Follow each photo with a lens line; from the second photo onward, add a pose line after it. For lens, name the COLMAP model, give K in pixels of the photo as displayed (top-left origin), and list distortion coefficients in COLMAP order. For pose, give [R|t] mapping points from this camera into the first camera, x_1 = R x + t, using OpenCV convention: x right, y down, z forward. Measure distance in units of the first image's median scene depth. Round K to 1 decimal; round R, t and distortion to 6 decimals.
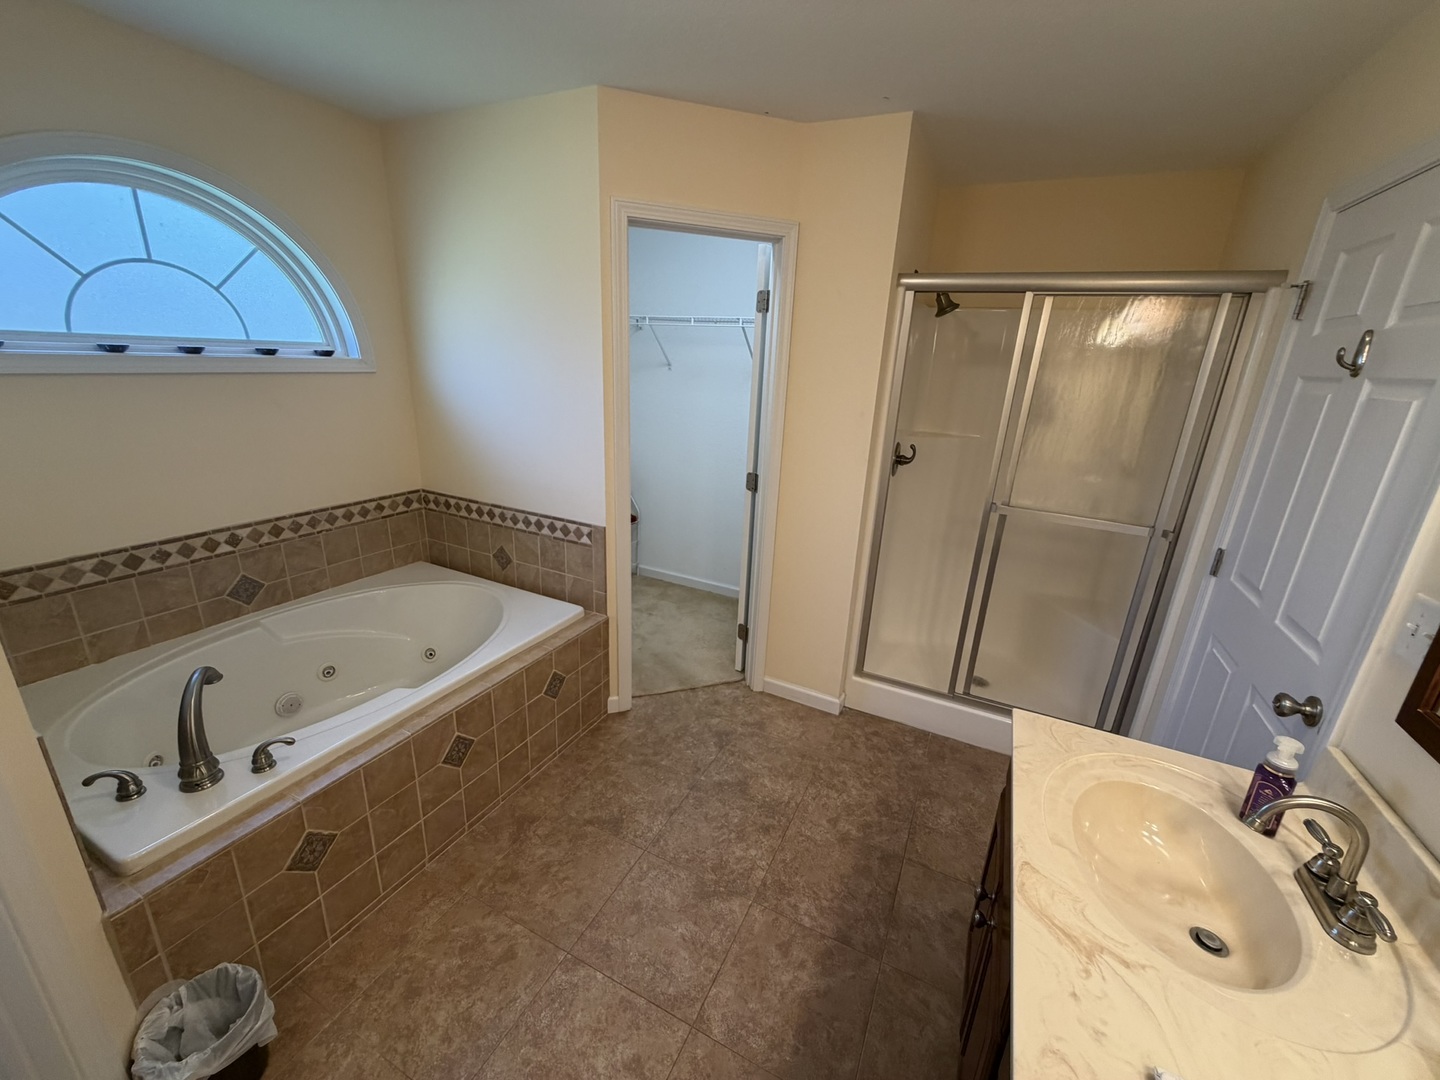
lens RADIAL K [[572.7, 0, 717.0], [0, 572.7, 538.3], [0, 0, 1]] dist [-0.000111, 0.000143]
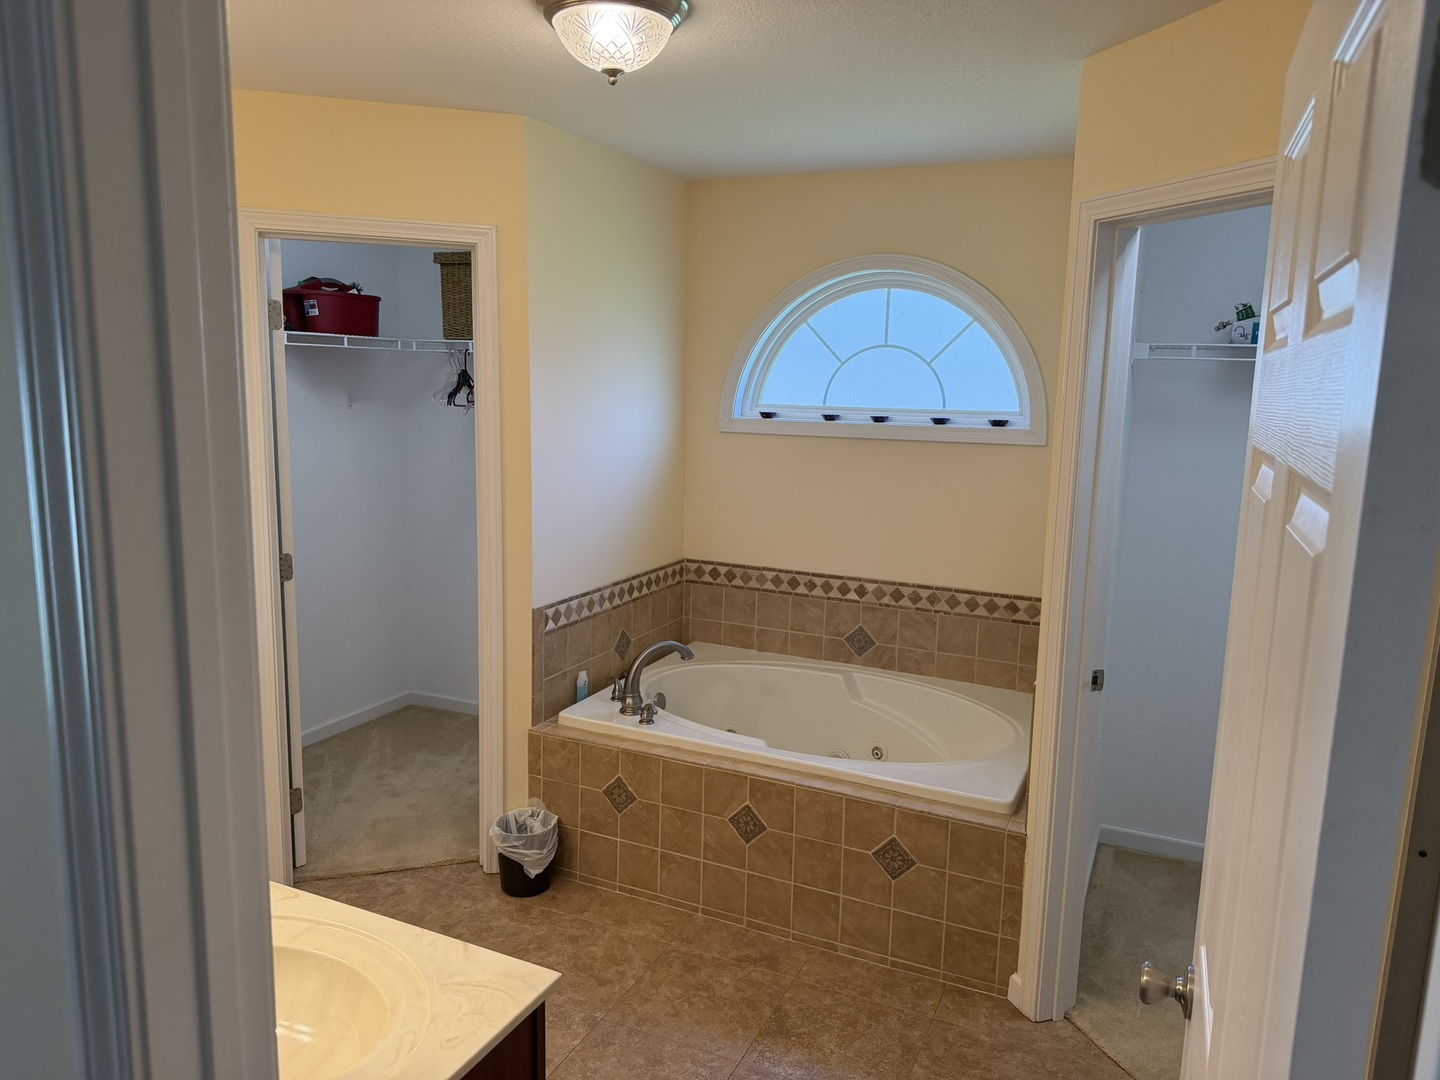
lens RADIAL K [[1002.0, 0, 720.0], [0, 1002.0, 540.0], [0, 0, 1]] dist [0.164782, -0.362234]
pose [[0.026145, 0.113236, -0.993224, 0.996581], [-0.326435, 0.940065, 0.098582, -0.186205], [0.944858, 0.321646, 0.061542, 0.618598]]
